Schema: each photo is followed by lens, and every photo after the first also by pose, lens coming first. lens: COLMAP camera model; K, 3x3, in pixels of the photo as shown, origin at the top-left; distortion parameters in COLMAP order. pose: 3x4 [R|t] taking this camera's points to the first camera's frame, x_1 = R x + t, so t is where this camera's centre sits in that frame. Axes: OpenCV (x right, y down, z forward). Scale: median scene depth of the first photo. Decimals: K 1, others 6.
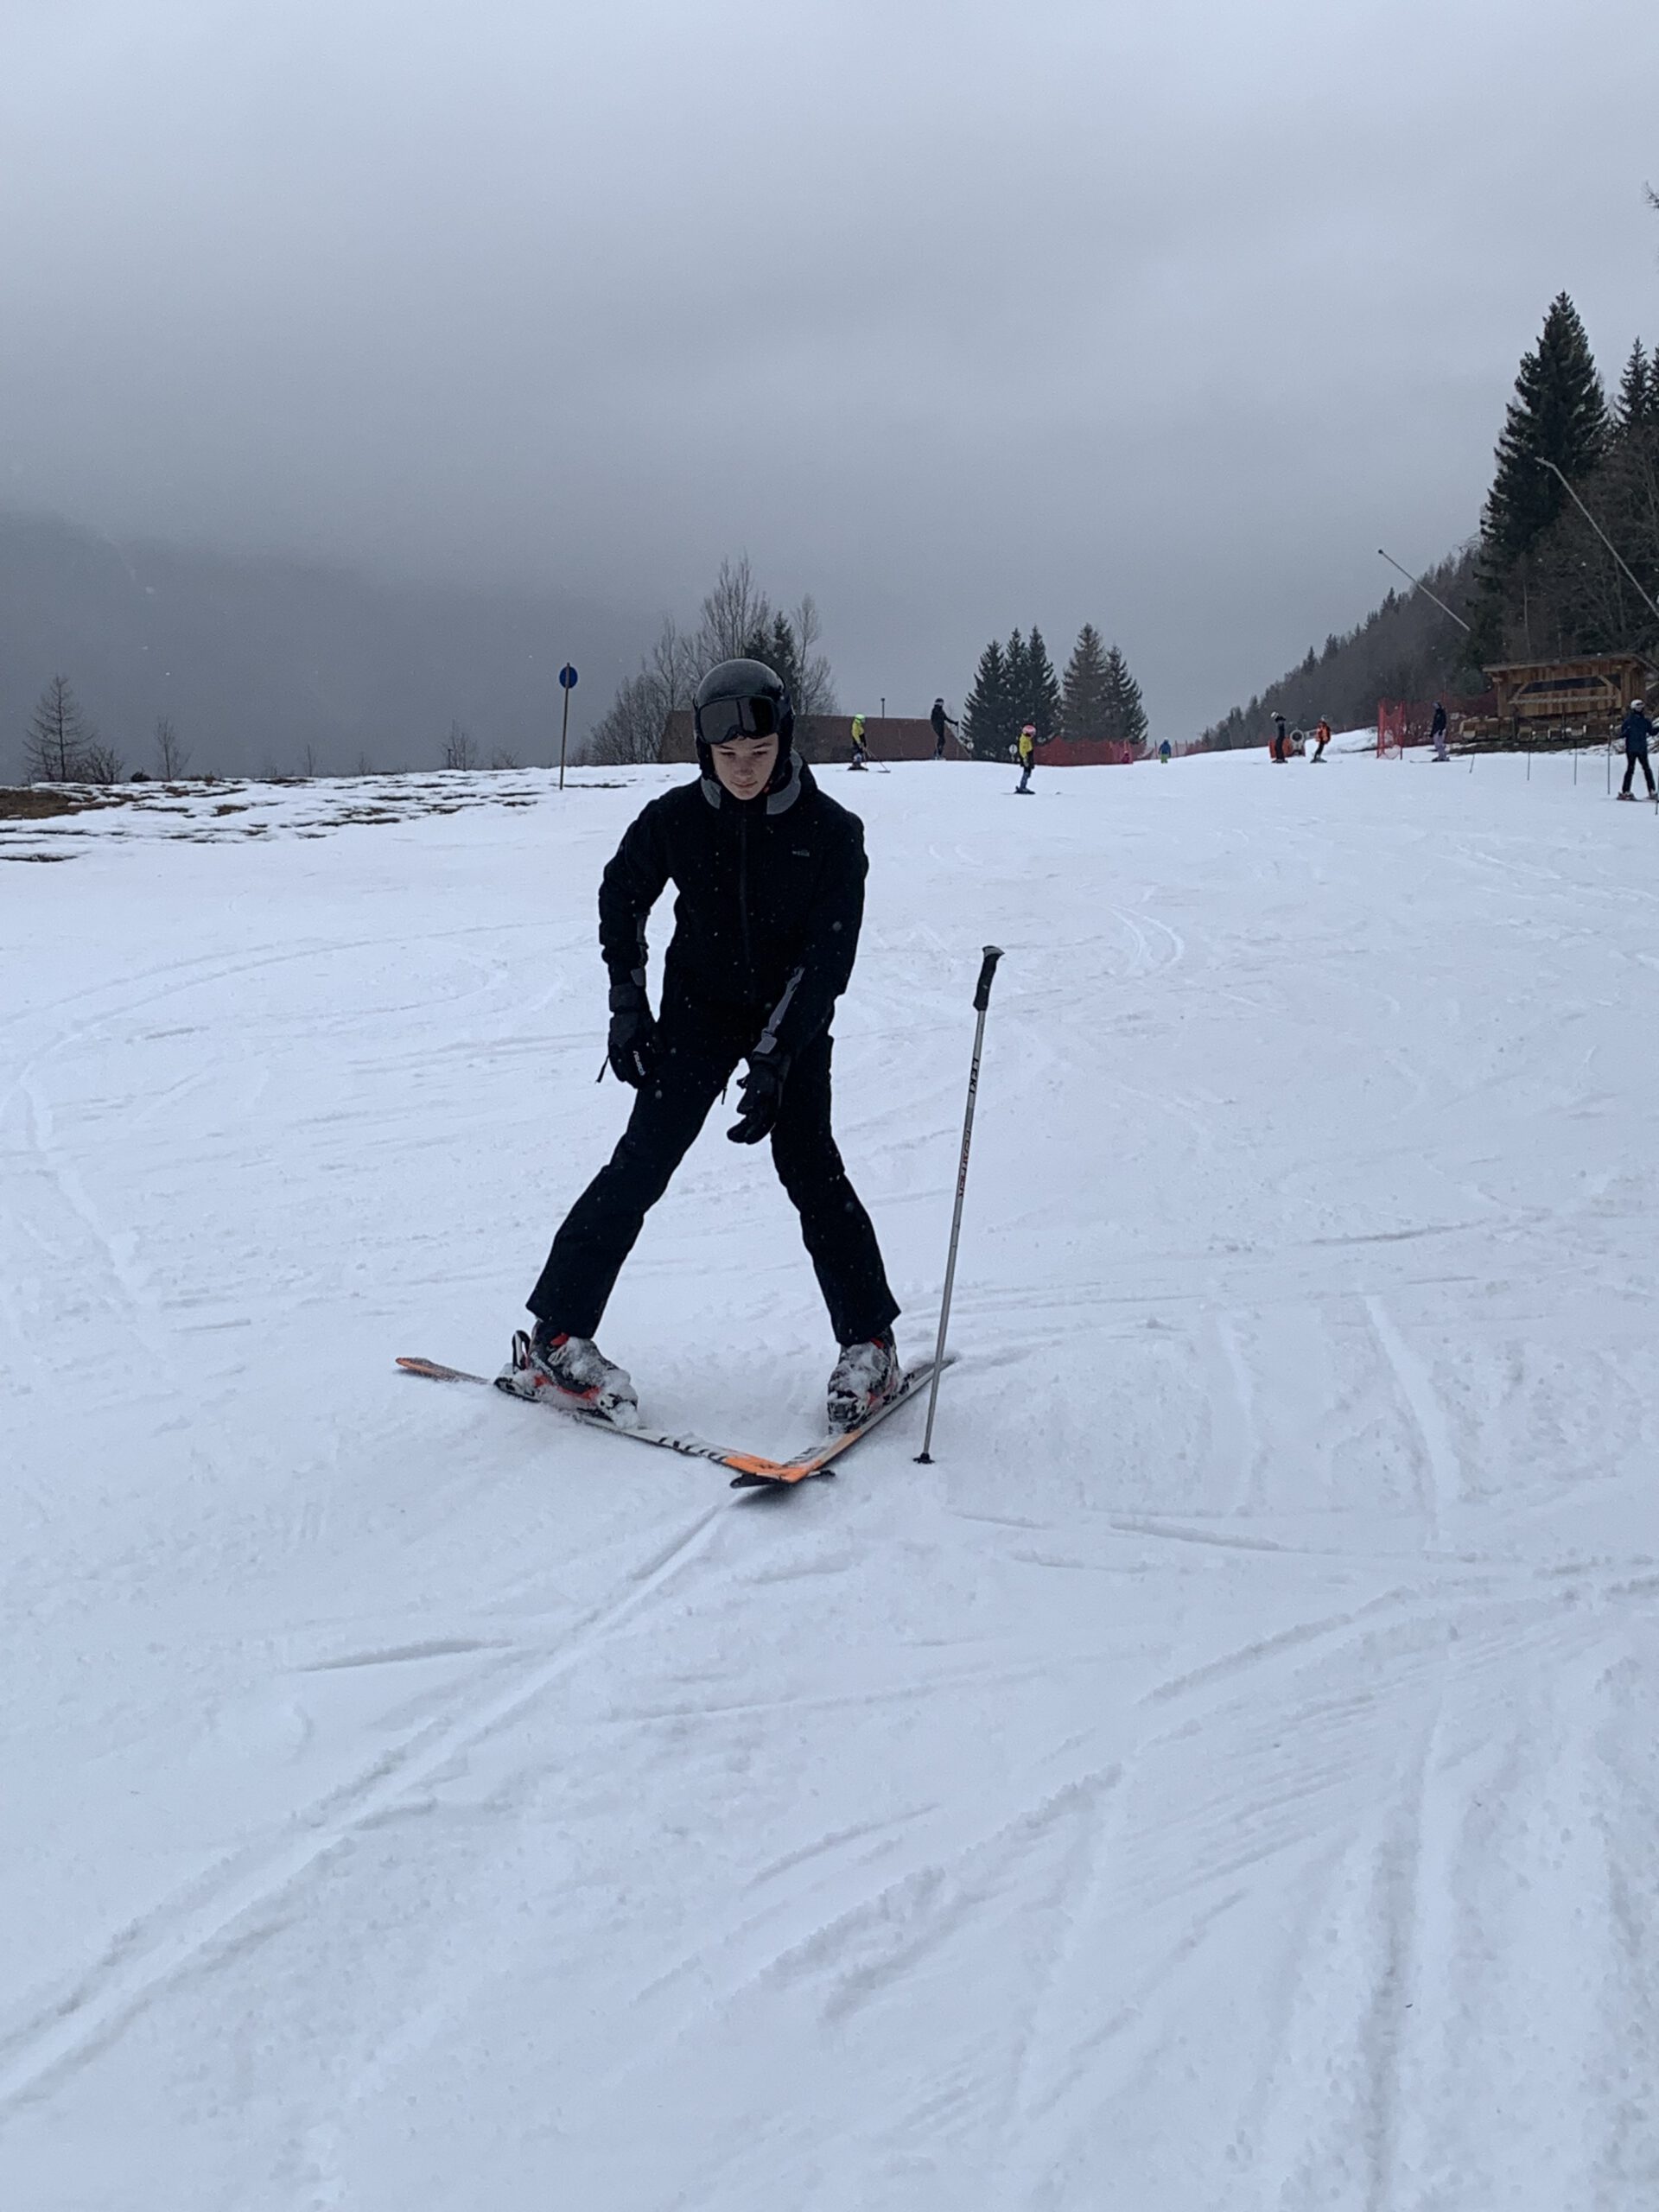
lens RADIAL K [[2887.4, 0, 824.2], [0, 2887.4, 1083.0], [0, 0, 1]] dist [0.219154, -0.720317]
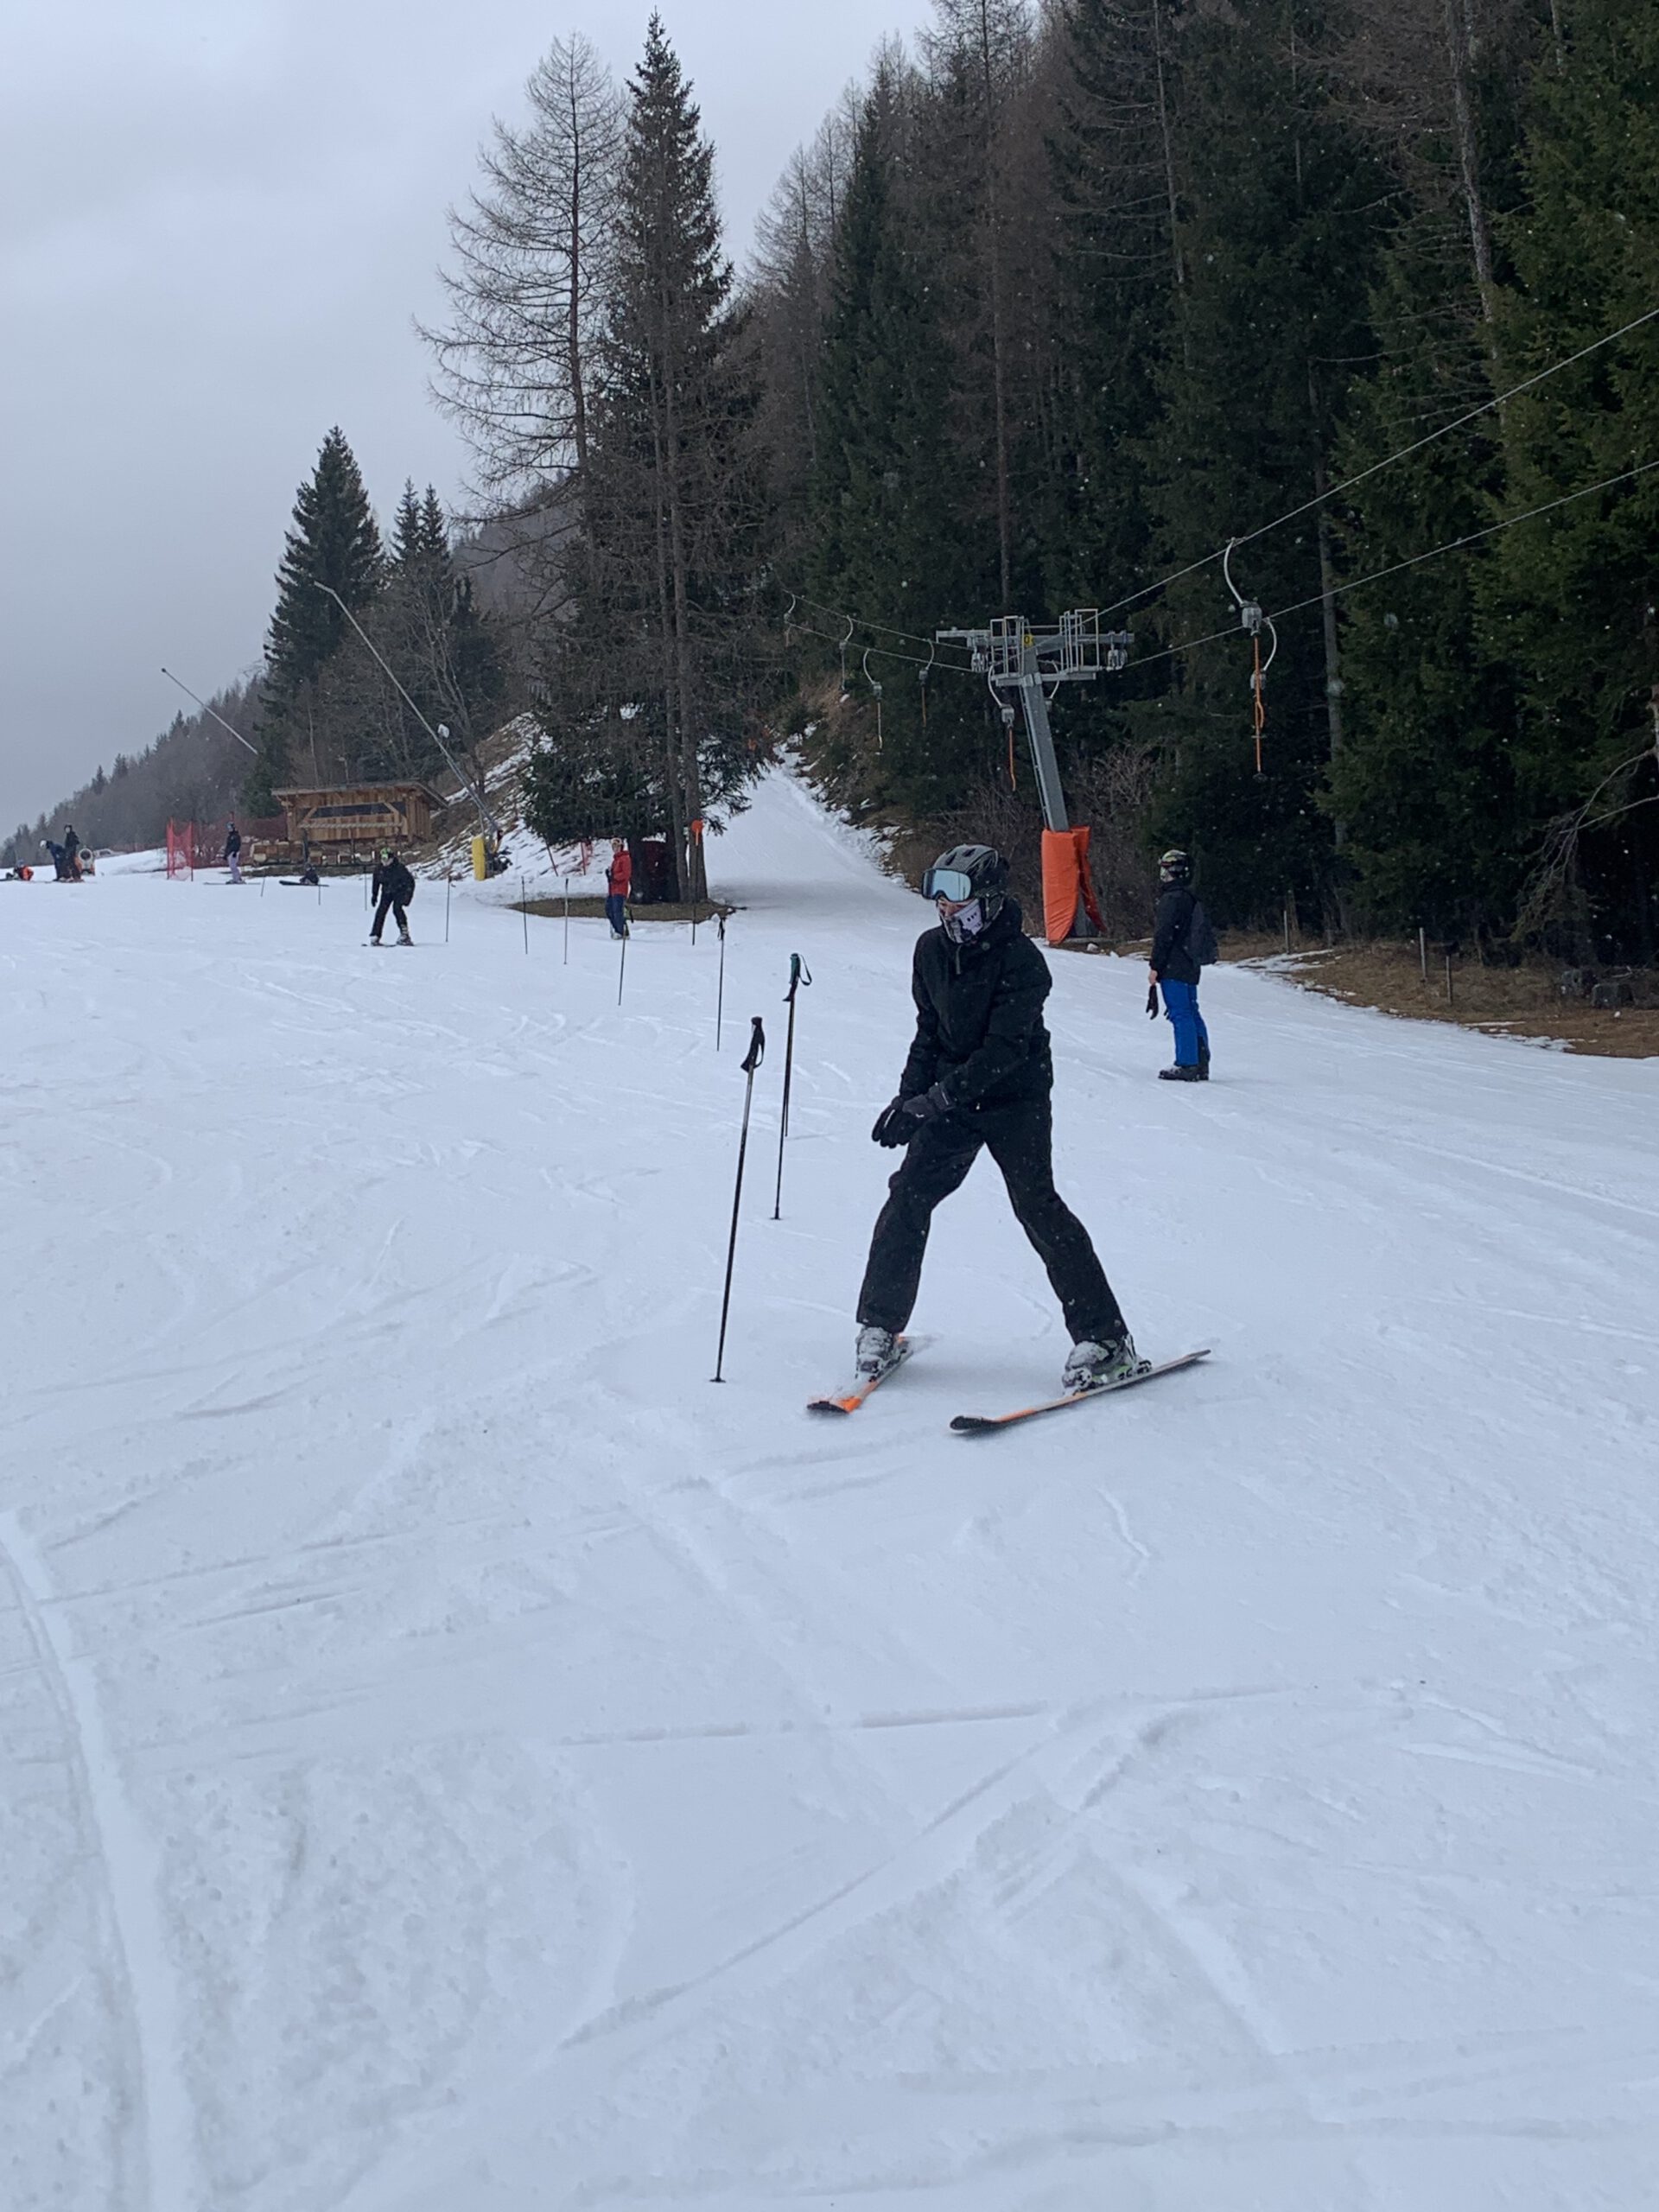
lens RADIAL K [[2919.7, 0, 804.1], [0, 2919.7, 1080.5], [0, 0, 1]] dist [0.213530, -0.721287]
pose [[0.921815, -0.015799, 0.387307, 0.030832], [0.032421, 0.998810, -0.036423, -0.013566], [-0.386271, 0.046132, 0.921231, 0.119109]]
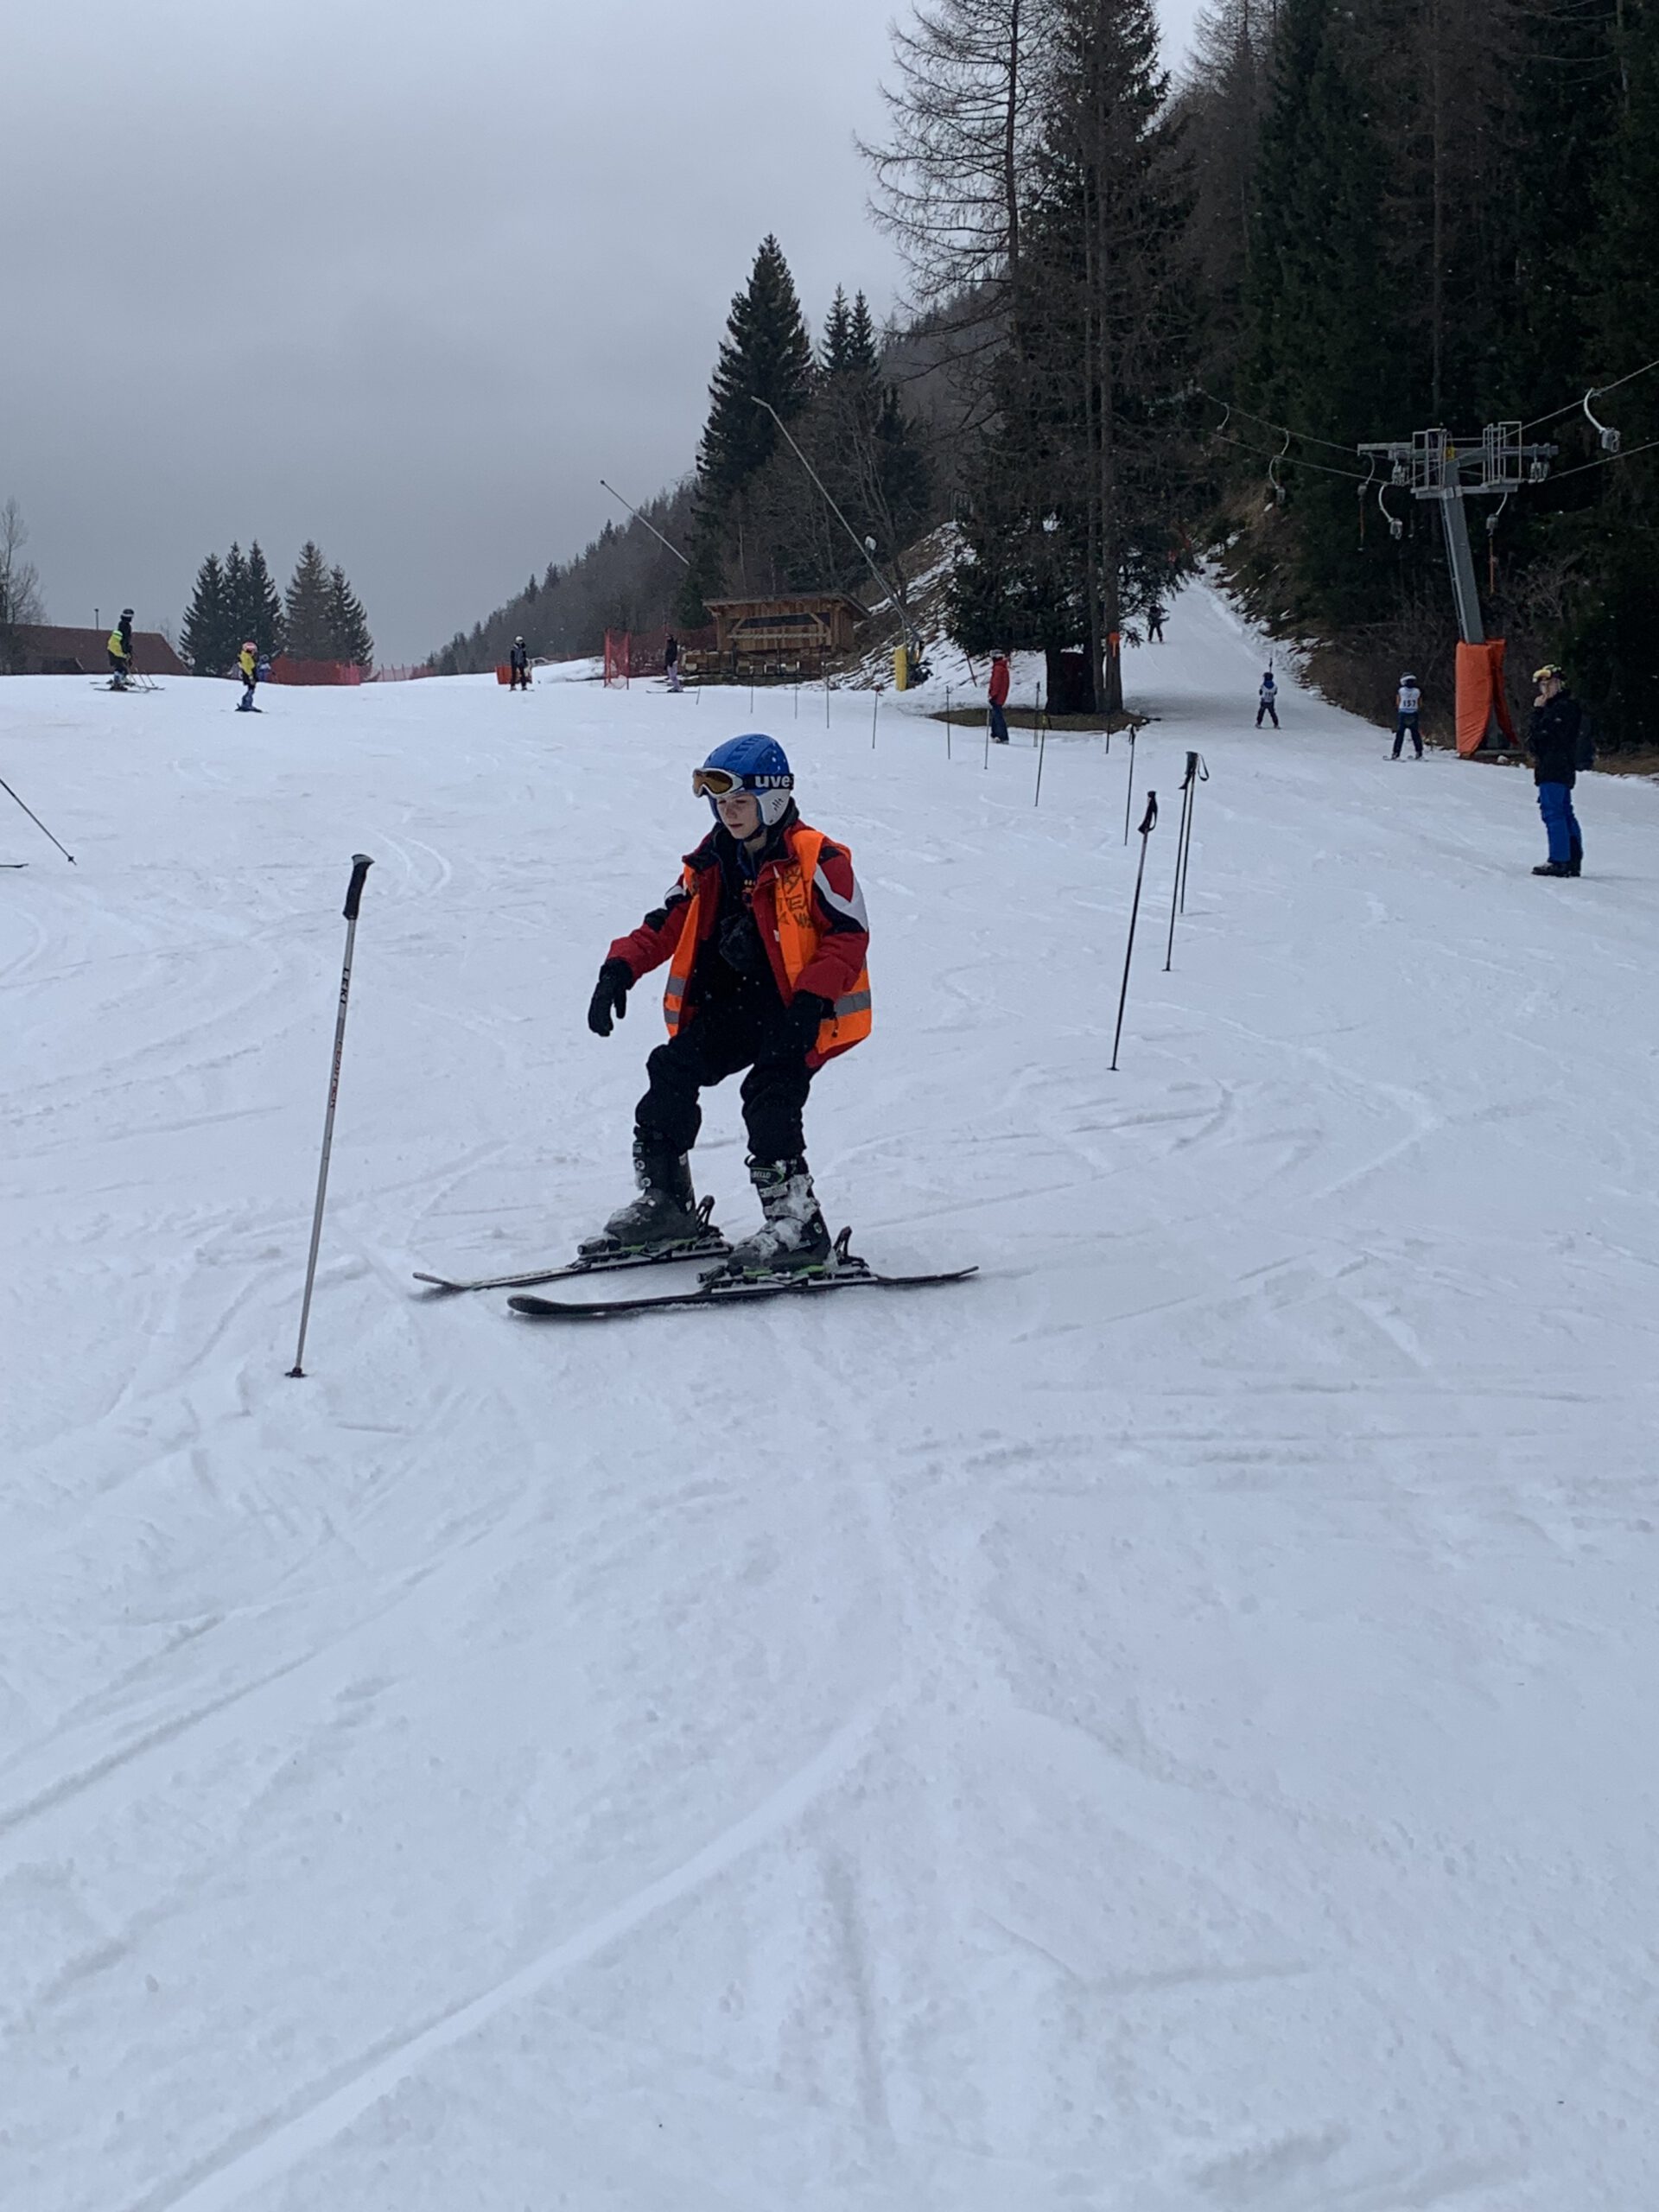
lens RADIAL K [[2876.3, 0, 807.3], [0, 2876.3, 1108.8], [0, 0, 1]] dist [0.216002, -0.721805]
pose [[0.966908, -0.015874, 0.254630, -0.013535], [0.006997, 0.999337, 0.035729, 0.001444], [-0.255028, -0.032765, 0.966378, 0.000236]]
